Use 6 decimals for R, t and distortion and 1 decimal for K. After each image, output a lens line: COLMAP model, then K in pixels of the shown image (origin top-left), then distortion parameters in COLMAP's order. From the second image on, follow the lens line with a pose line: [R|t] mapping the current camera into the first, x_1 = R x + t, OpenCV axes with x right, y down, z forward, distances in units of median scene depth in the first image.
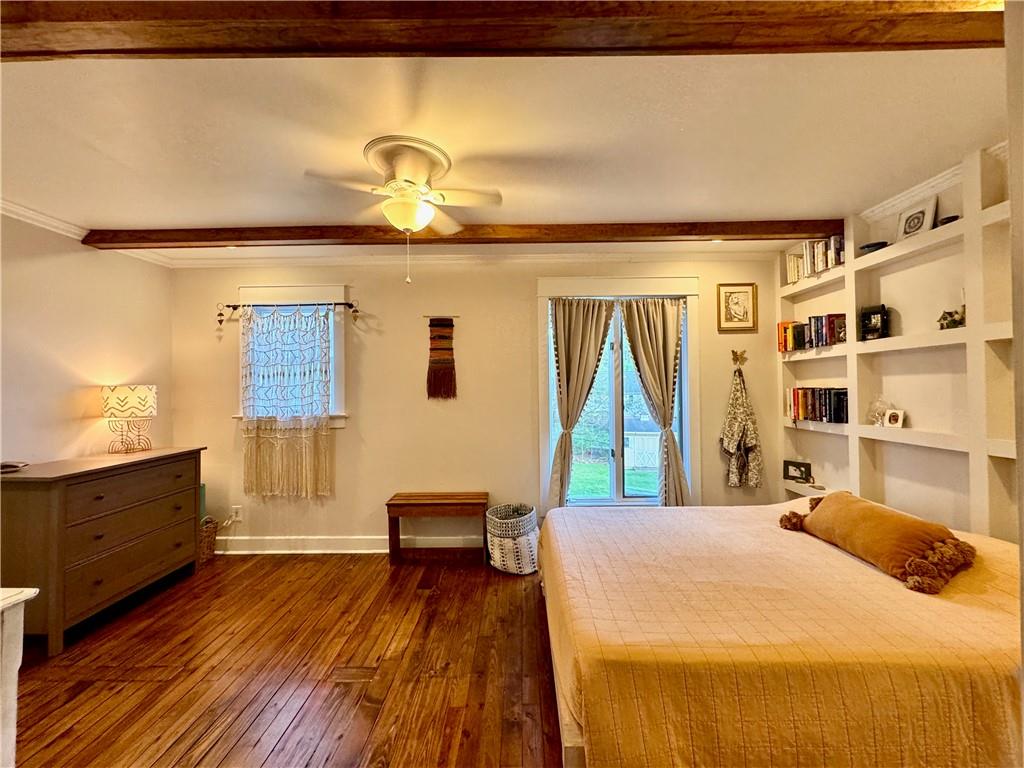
lens RADIAL K [[409.4, 0, 511.4], [0, 409.4, 383.5], [0, 0, 1]] dist [0.002572, 0.000122]
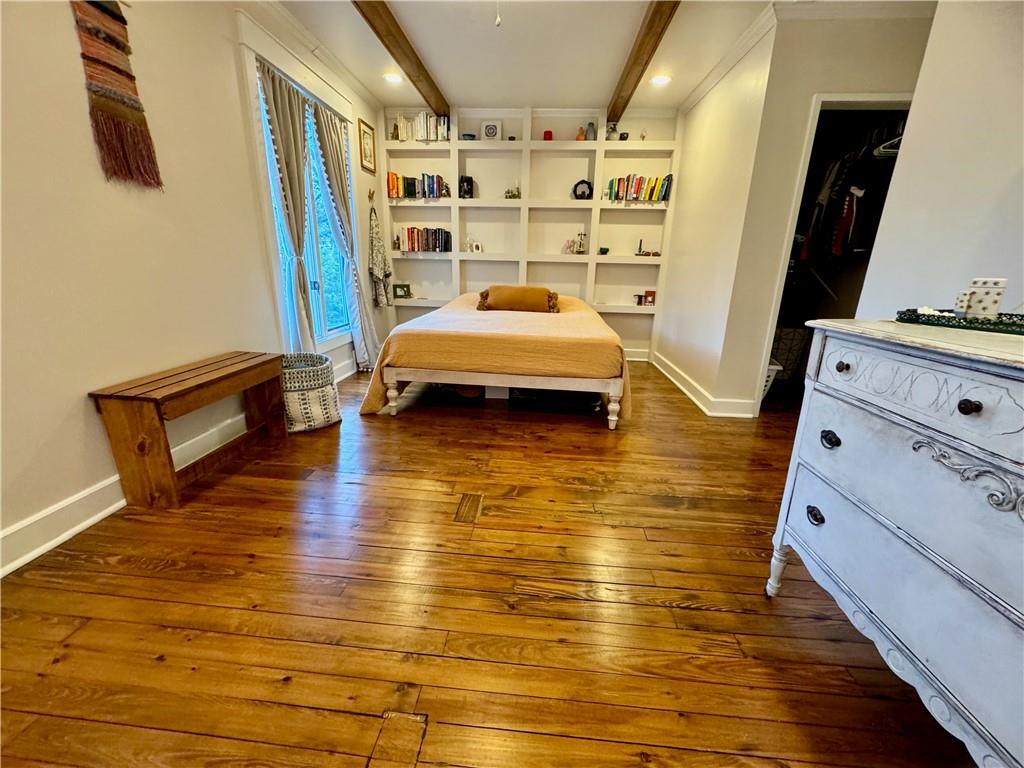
lens RADIAL K [[409.4, 0, 508.6], [0, 409.4, 380.7], [0, 0, 1]] dist [0.002572, 0.000122]
pose [[0.075970, -0.263120, 0.961767, -0.819346], [-0.035080, 0.963252, 0.266297, 0.142868], [-0.996493, -0.053969, 0.063948, 0.615305]]
